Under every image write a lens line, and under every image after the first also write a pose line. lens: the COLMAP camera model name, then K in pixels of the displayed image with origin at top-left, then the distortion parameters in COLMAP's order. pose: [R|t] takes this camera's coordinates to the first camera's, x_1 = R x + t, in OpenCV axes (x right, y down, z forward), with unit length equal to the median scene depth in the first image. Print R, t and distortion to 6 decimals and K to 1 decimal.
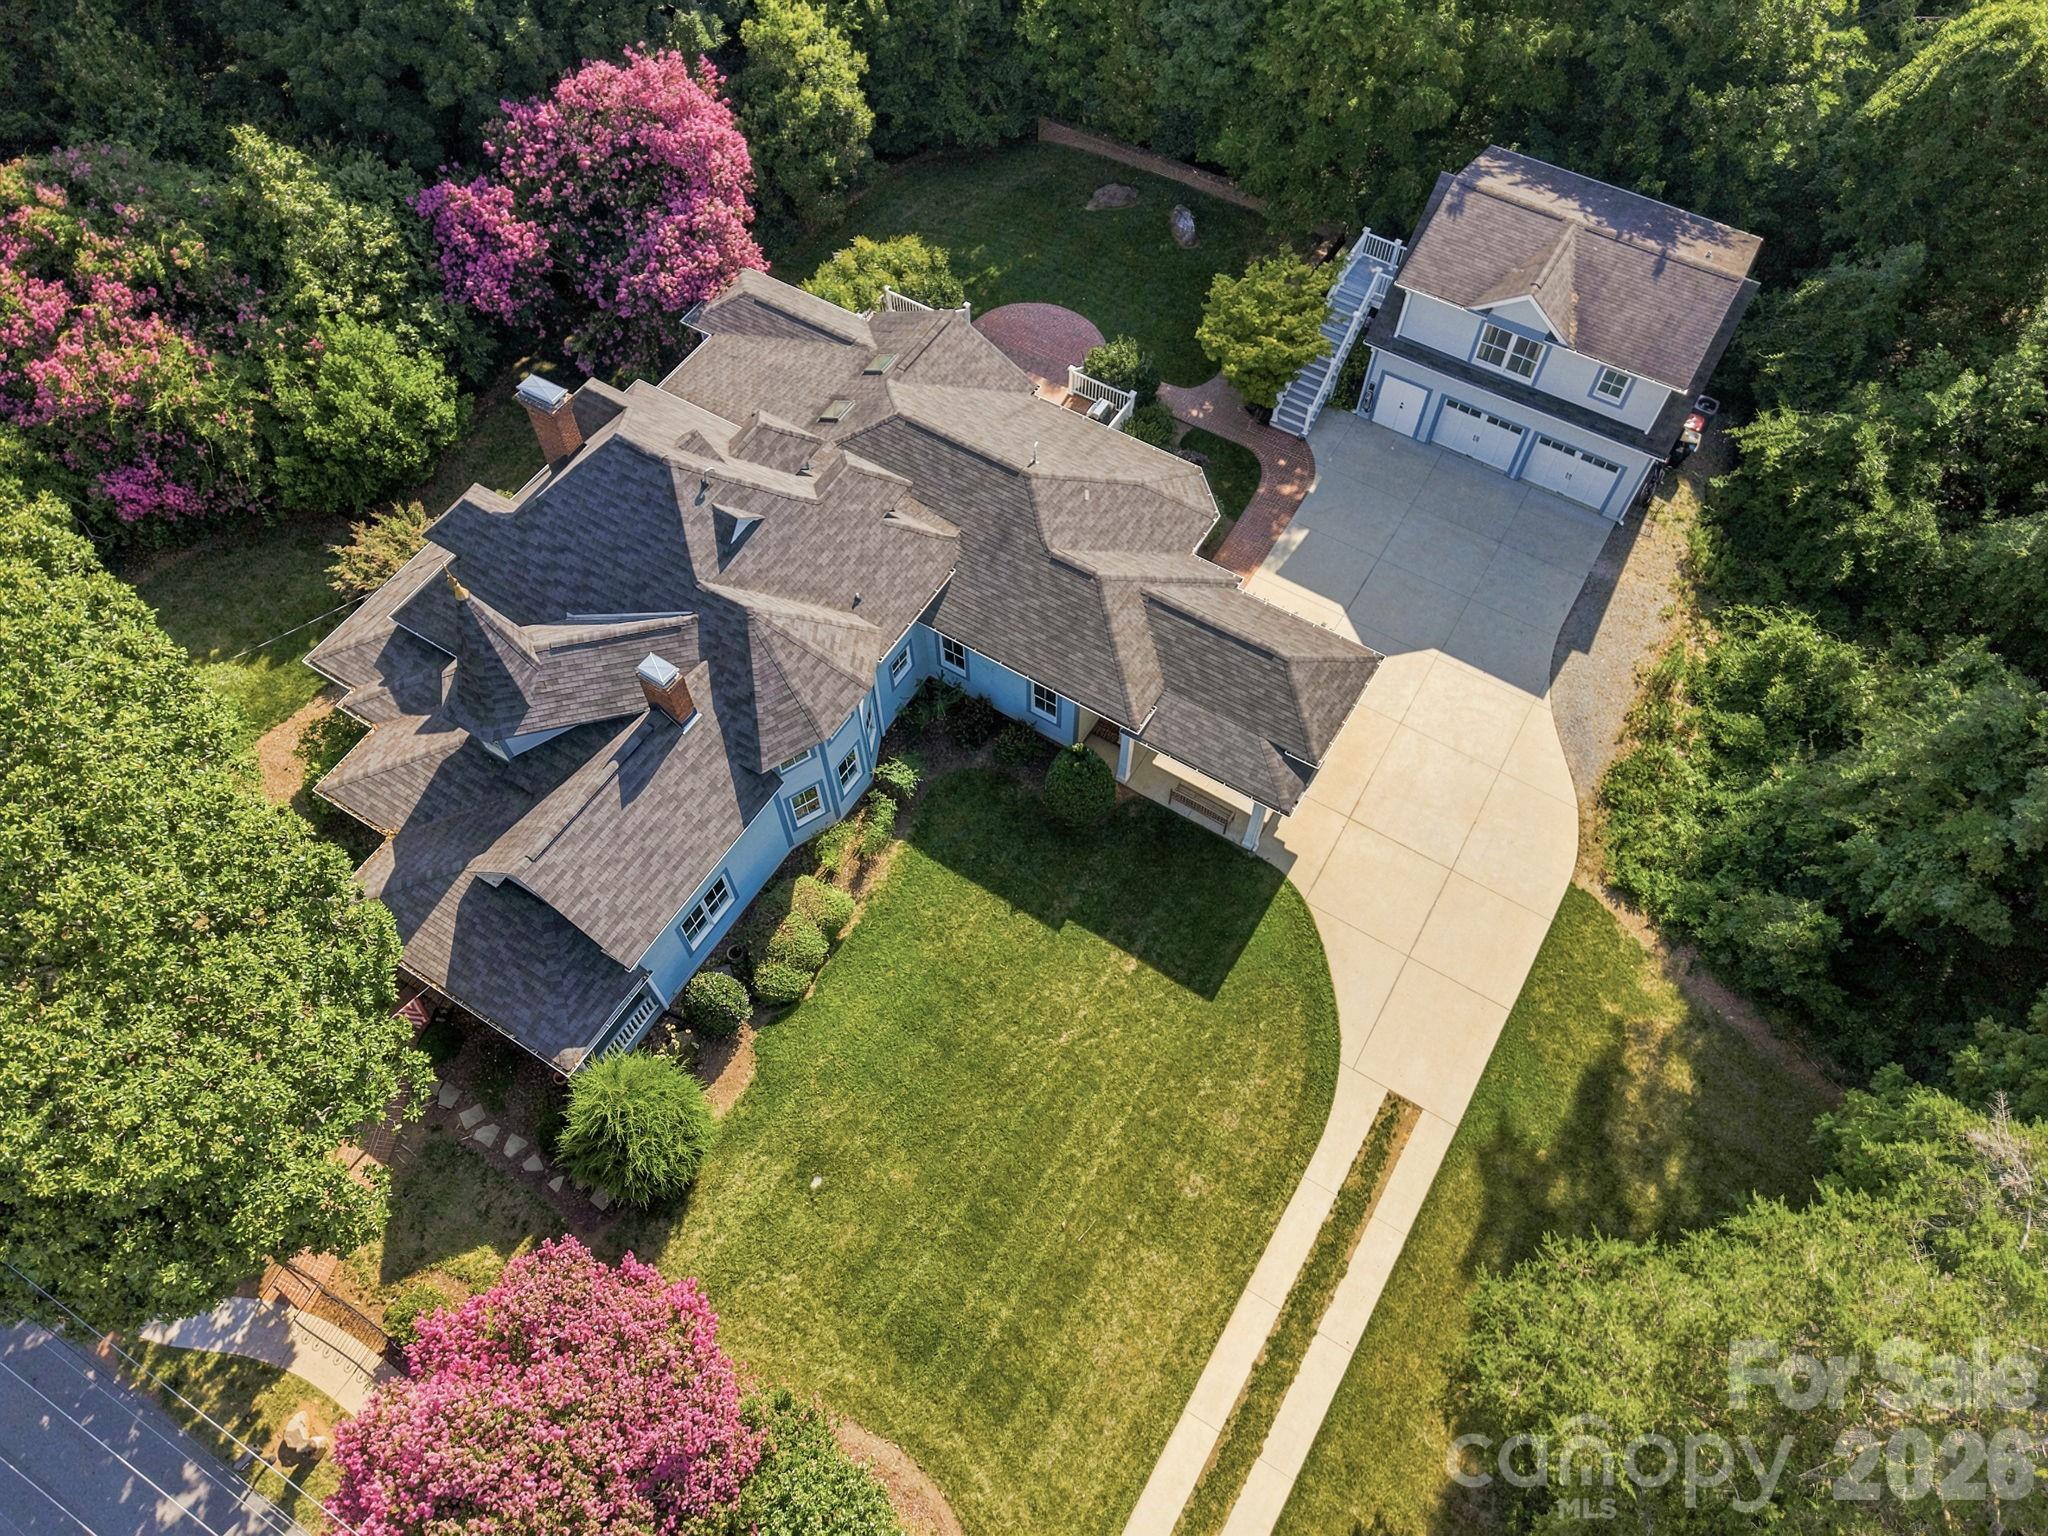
lens RADIAL K [[1403.2, 0, 1024.0], [0, 1403.2, 768.0], [0, 0, 1]] dist [0.027049, -0.036333]
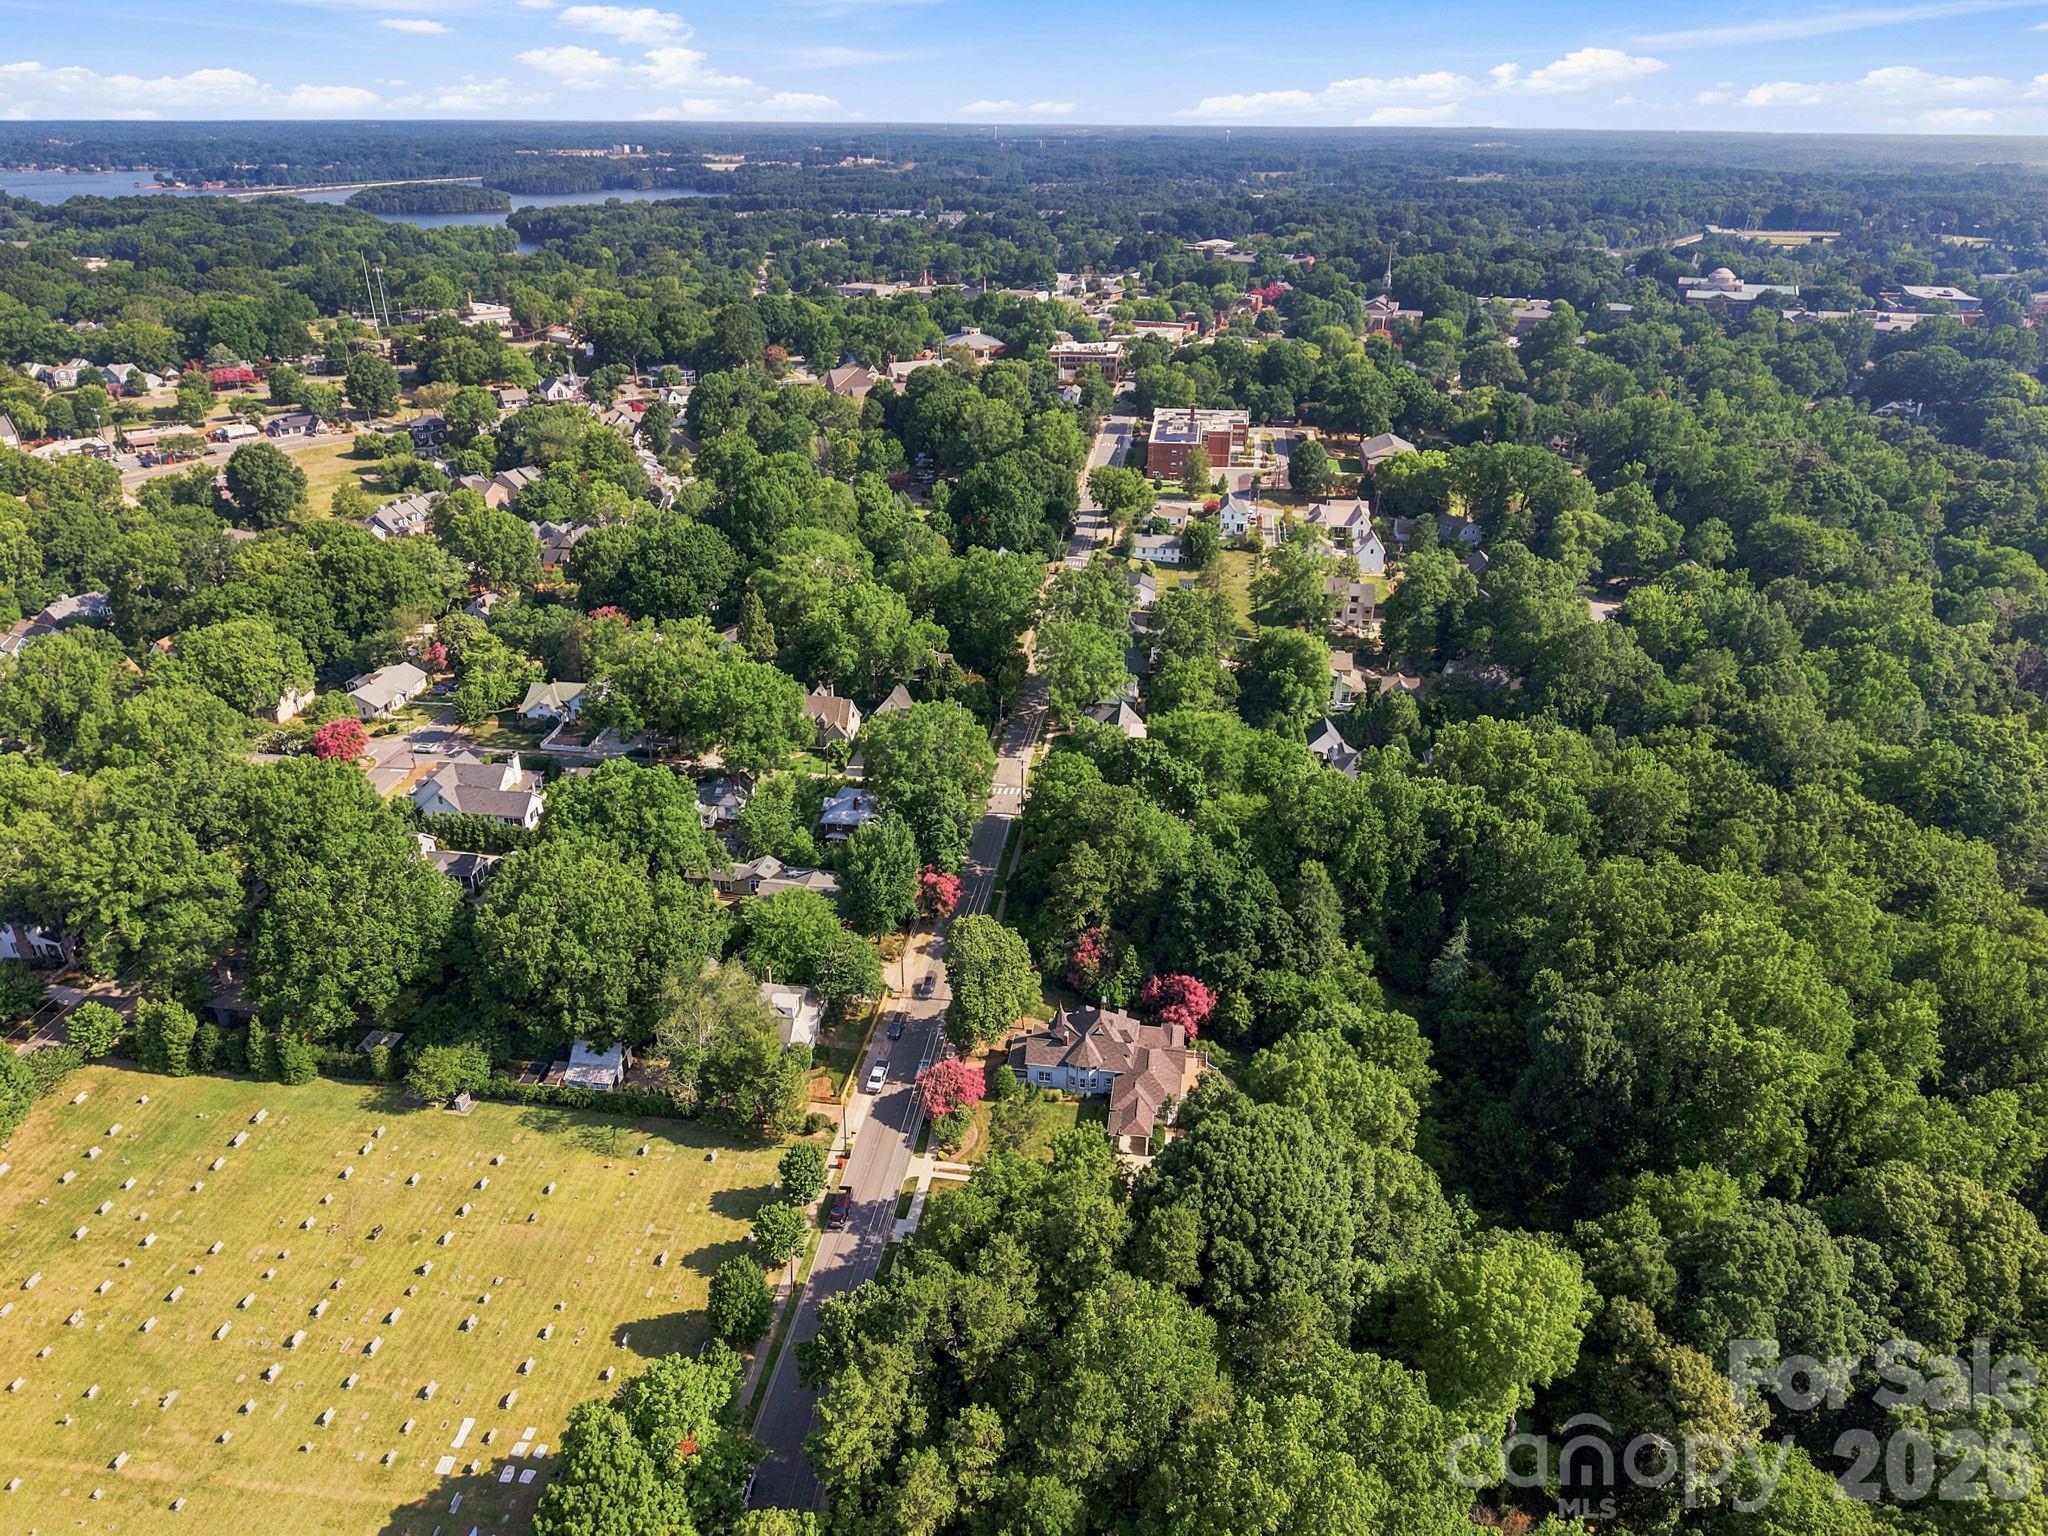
lens RADIAL K [[1403.2, 0, 1024.0], [0, 1403.2, 768.0], [0, 0, 1]] dist [0.027049, -0.036333]
pose [[0.401139, 0.405081, -0.821582, 3.495462], [-0.787331, 0.610888, -0.083217, -0.108629], [0.468185, 0.680239, 0.563984, -2.730646]]
